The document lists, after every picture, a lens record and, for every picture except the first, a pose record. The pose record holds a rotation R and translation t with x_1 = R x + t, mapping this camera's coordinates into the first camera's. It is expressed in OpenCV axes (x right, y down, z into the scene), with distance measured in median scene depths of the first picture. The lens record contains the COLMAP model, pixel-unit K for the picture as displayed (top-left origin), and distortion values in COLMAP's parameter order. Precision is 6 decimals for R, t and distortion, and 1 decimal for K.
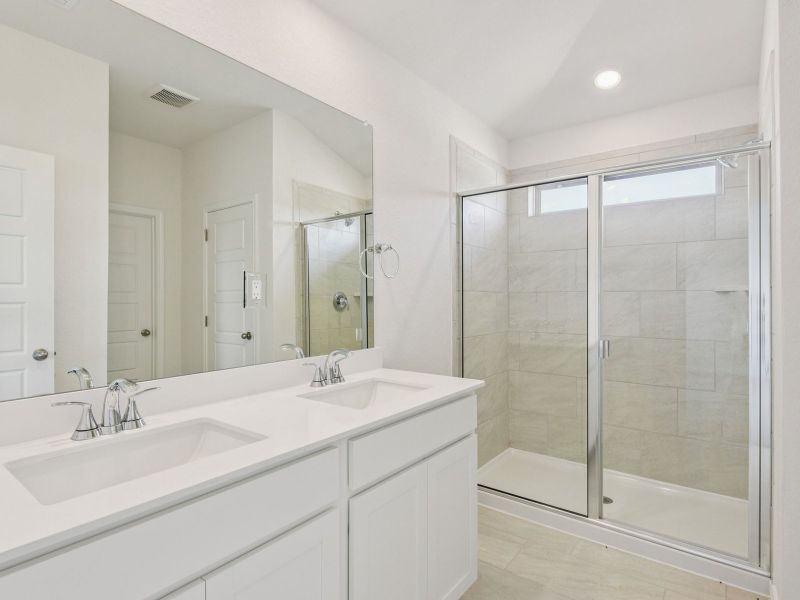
lens RADIAL K [[430.7, 0, 405.7], [0, 430.7, 301.7], [0, 0, 1]] dist [-0.002026, -0.002119]
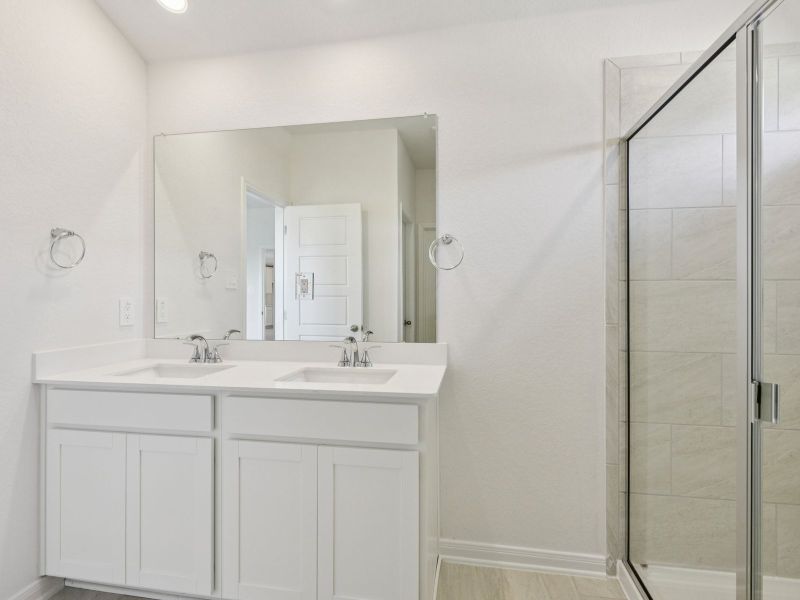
lens RADIAL K [[430.7, 0, 403.1], [0, 430.7, 295.9], [0, 0, 1]] dist [-0.002026, -0.002119]
pose [[0.440126, 0.000069, -0.897936, 0.683369], [-0.001317, 0.999999, -0.000568, 0.002384], [0.897935, 0.001432, 0.440125, 0.452504]]
